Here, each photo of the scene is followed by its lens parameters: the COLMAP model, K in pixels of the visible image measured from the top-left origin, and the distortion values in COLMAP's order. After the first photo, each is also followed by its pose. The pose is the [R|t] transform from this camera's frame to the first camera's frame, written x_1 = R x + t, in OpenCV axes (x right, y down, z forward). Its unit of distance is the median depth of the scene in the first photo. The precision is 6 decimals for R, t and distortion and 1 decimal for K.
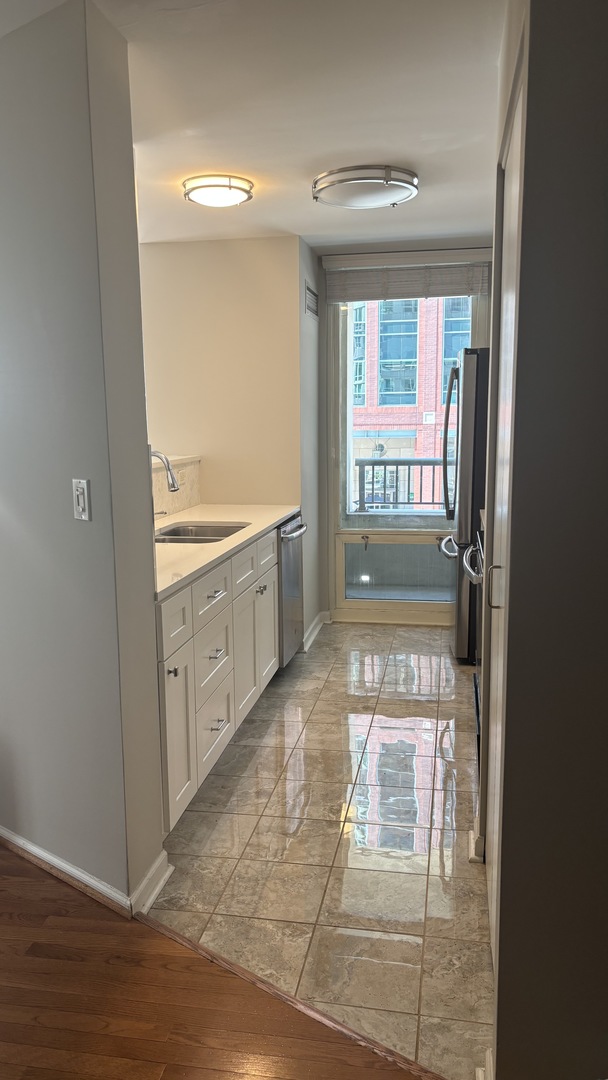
lens RADIAL K [[810.2, 0, 305.4], [0, 810.2, 539.8], [0, 0, 1]] dist [0.032473, -0.000299]
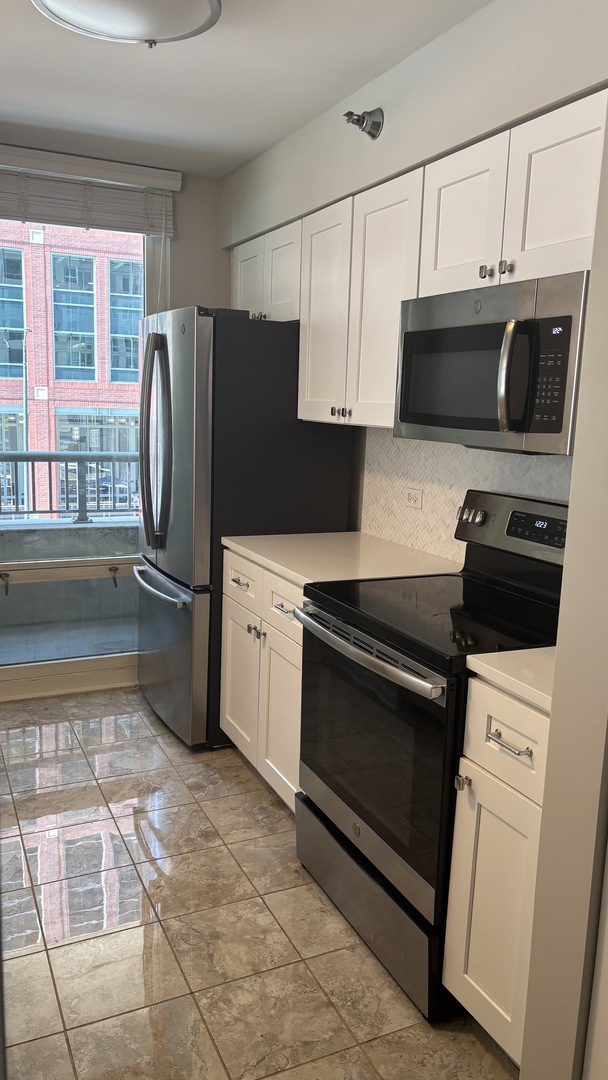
lens RADIAL K [[810.2, 0, 301.6], [0, 810.2, 534.8], [0, 0, 1]] dist [0.032473, -0.000299]
pose [[0.814170, -0.059151, 0.577606, -0.120223], [0.046096, 0.998242, 0.037253, -0.053924], [-0.578794, -0.003705, 0.815465, 0.327372]]
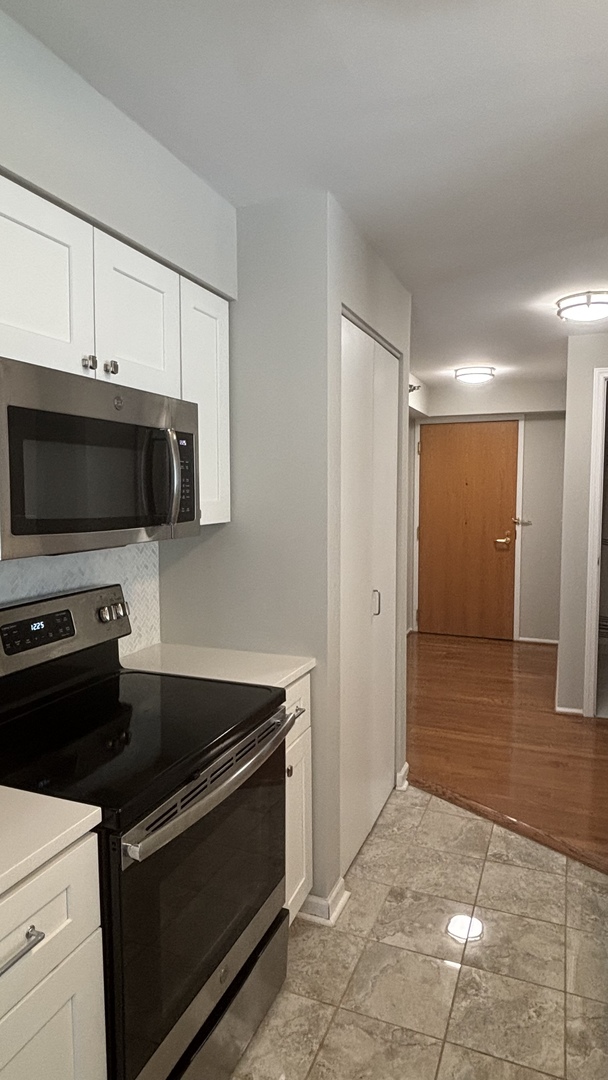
lens RADIAL K [[651.5, 0, 300.2], [0, 651.5, 535.8], [0, 0, 1]] dist [0.007529, -0.001074]
pose [[-0.977635, -0.005039, 0.210250, 0.040078], [0.041549, 0.975382, 0.216572, -0.149233], [-0.206166, 0.220464, -0.953358, 0.894868]]
